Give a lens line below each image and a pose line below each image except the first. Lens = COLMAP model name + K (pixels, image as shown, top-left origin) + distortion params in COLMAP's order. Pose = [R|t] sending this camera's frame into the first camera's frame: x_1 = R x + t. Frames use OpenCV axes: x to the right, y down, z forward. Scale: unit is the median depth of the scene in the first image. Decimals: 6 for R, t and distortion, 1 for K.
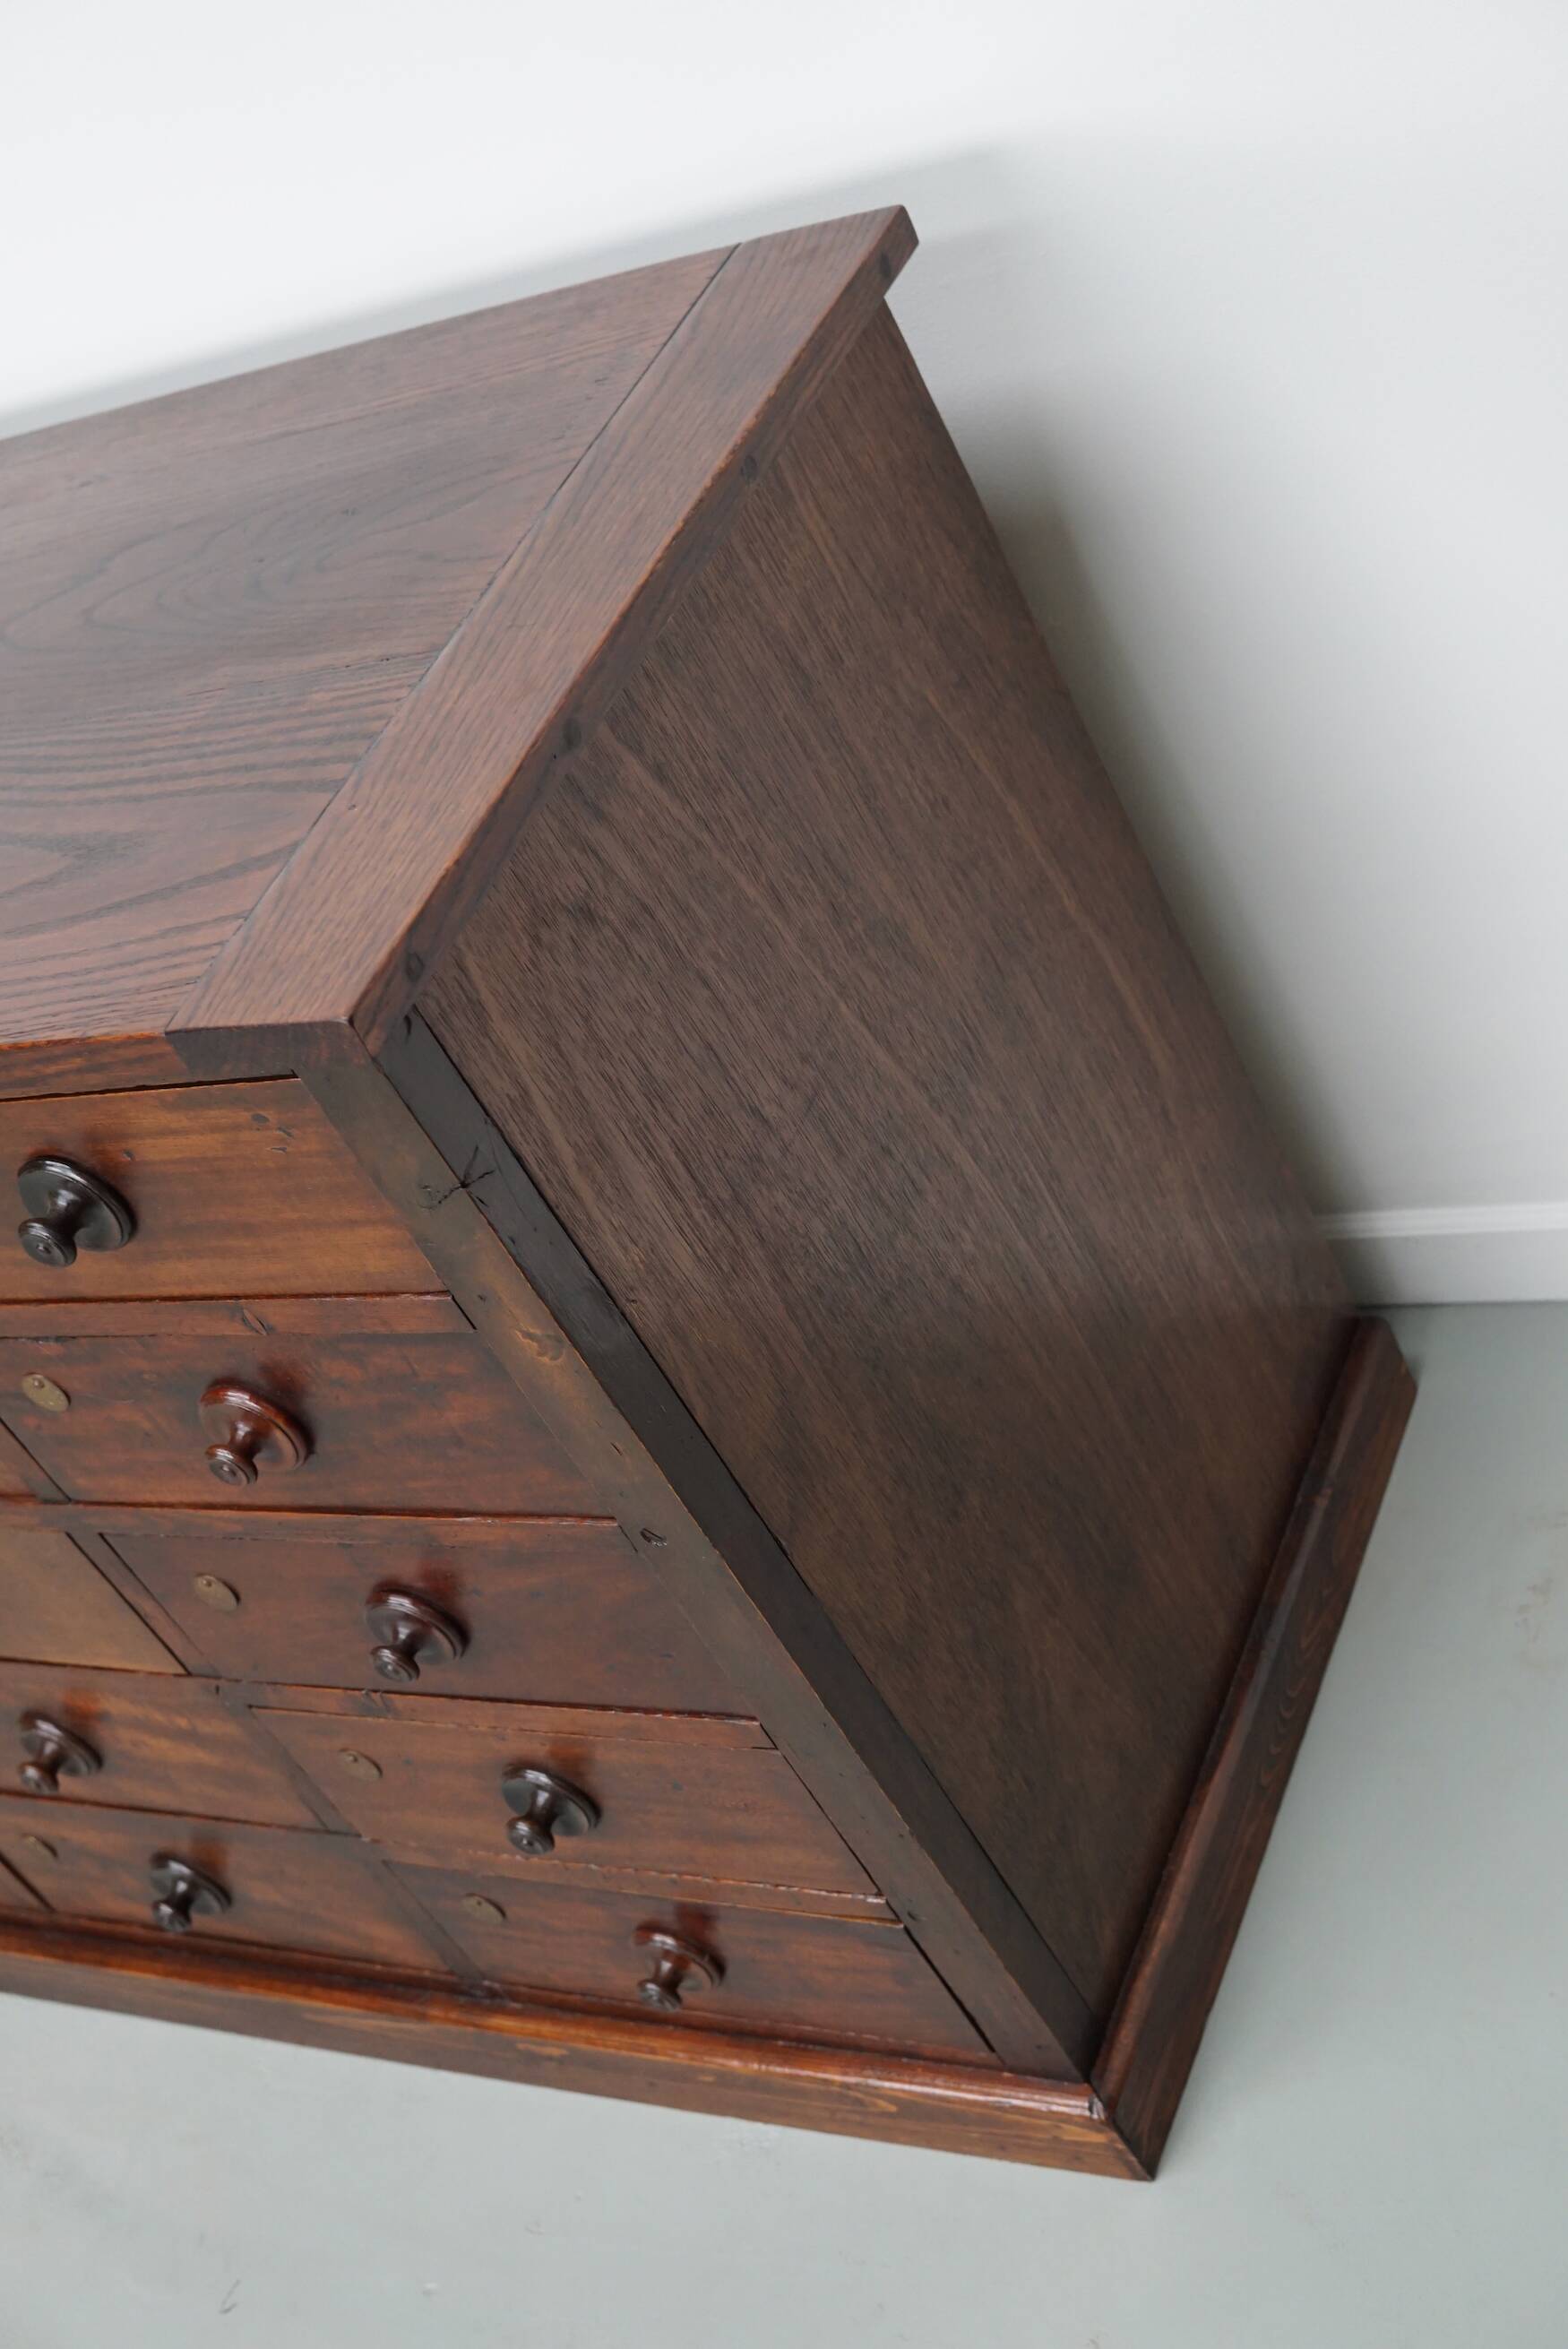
lens RADIAL K [[3032.9, 0, 789.3], [0, 3032.9, 1173.6], [0, 0, 1]] dist [-0.088438, 0.000000]
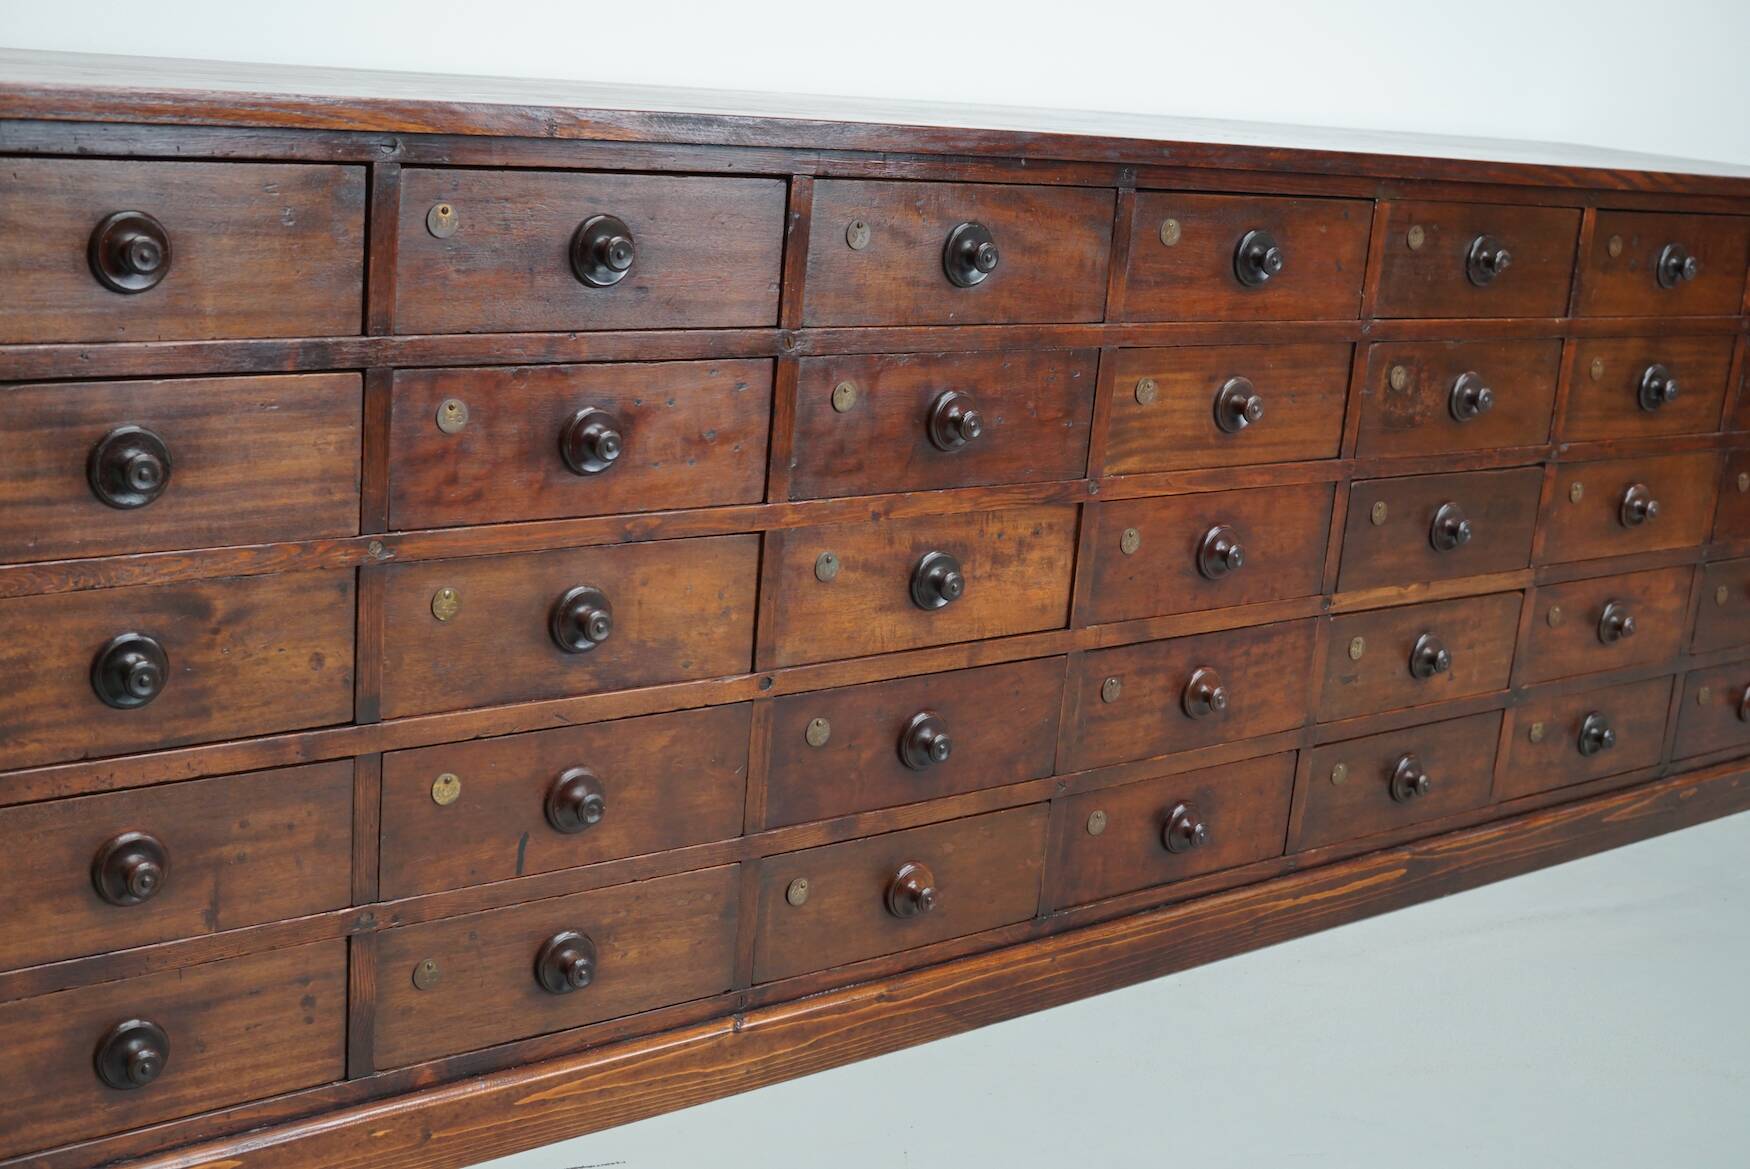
lens RADIAL K [[2259.8, 0, 910.1], [0, 2259.8, 592.9], [0, 0, 1]] dist [-0.088438, 0.000000]
pose [[0.368965, 0.239501, 0.898056, -2.109525], [0.350939, 0.858808, -0.373216, 0.673096], [-0.860643, 0.452866, 0.232820, 1.209461]]
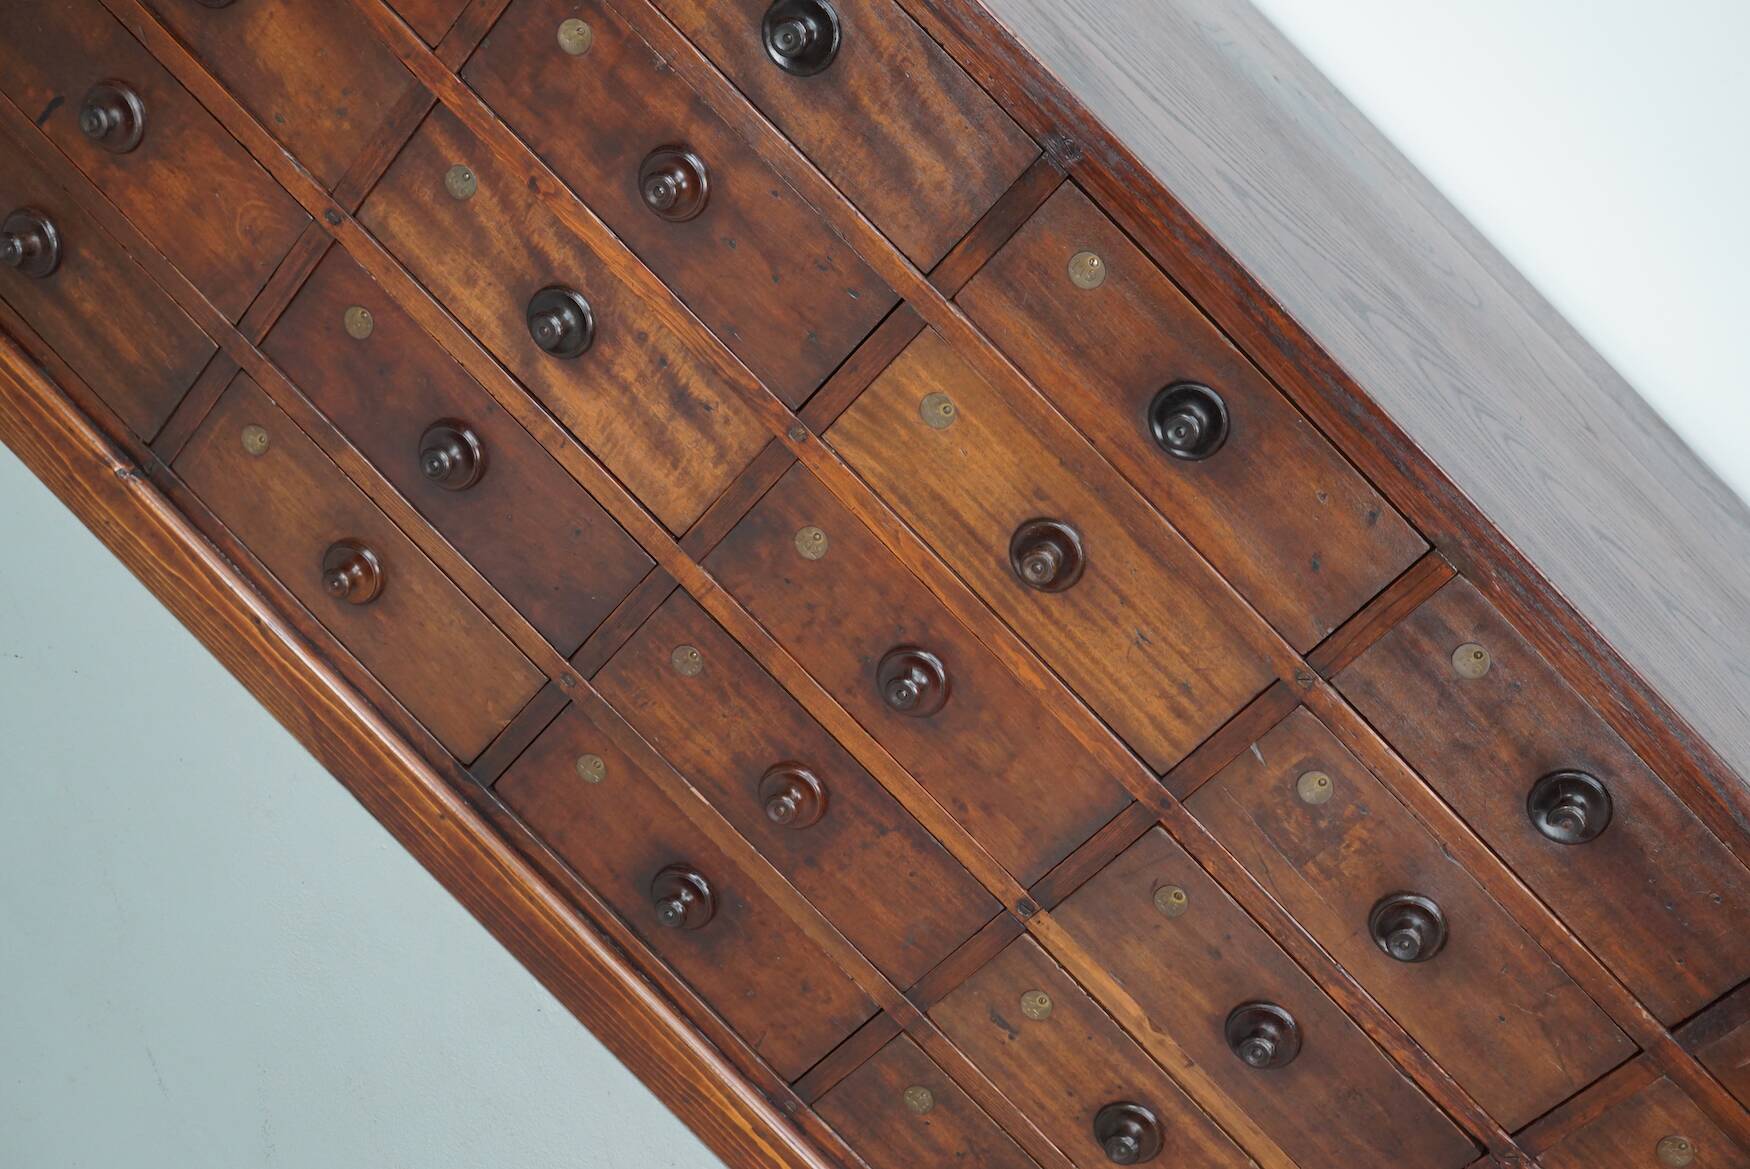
lens RADIAL K [[2259.8, 0, 892.2], [0, 2259.8, 590.0], [0, 0, 1]] dist [-0.088438, 0.000000]
pose [[0.446297, 0.710913, 0.543528, -1.345683], [-0.705134, 0.653343, -0.275553, 0.448981], [-0.551004, -0.260281, 0.792873, 0.526013]]
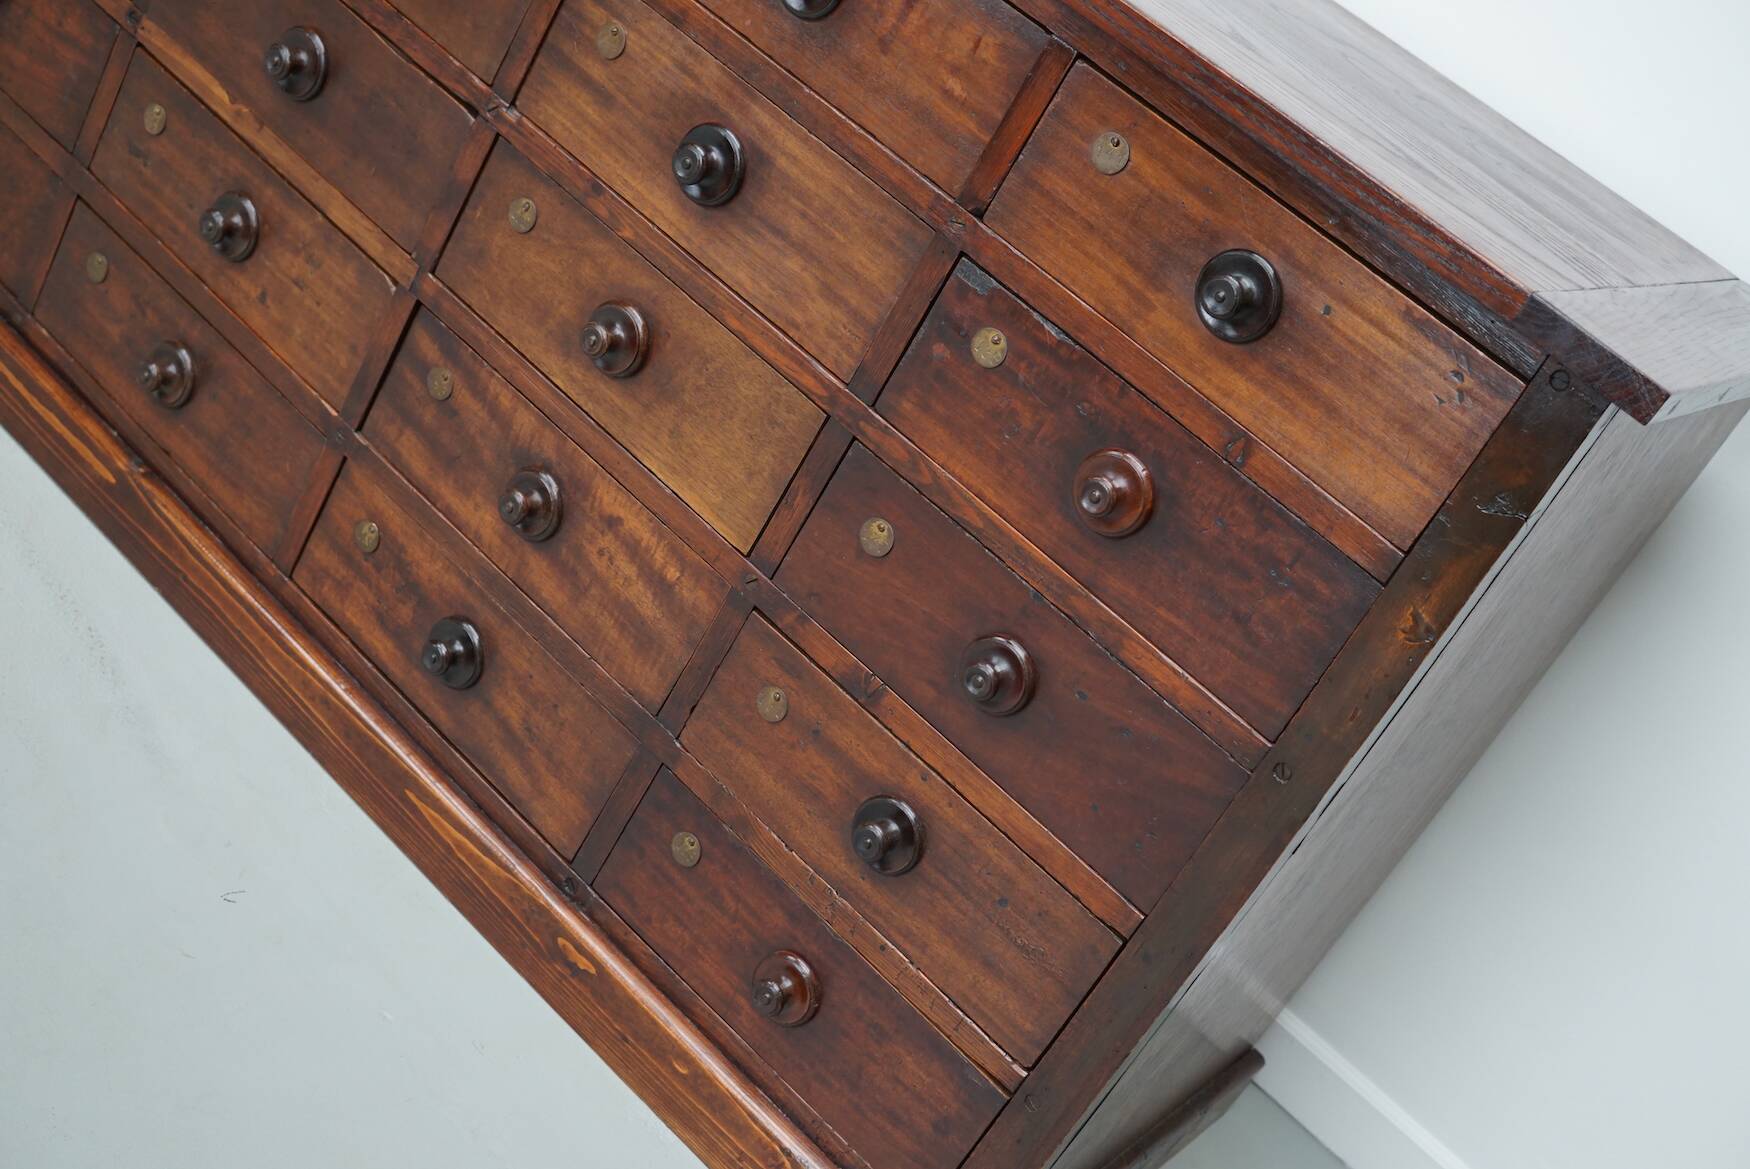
lens RADIAL K [[2259.8, 0, 875.6], [0, 2259.8, 571.8], [0, 0, 1]] dist [-0.088438, 0.000000]
pose [[0.579495, 0.791830, 0.192850, -0.368743], [-0.735730, 0.610074, -0.294129, 0.437856], [-0.350552, 0.028561, 0.936108, 0.083227]]
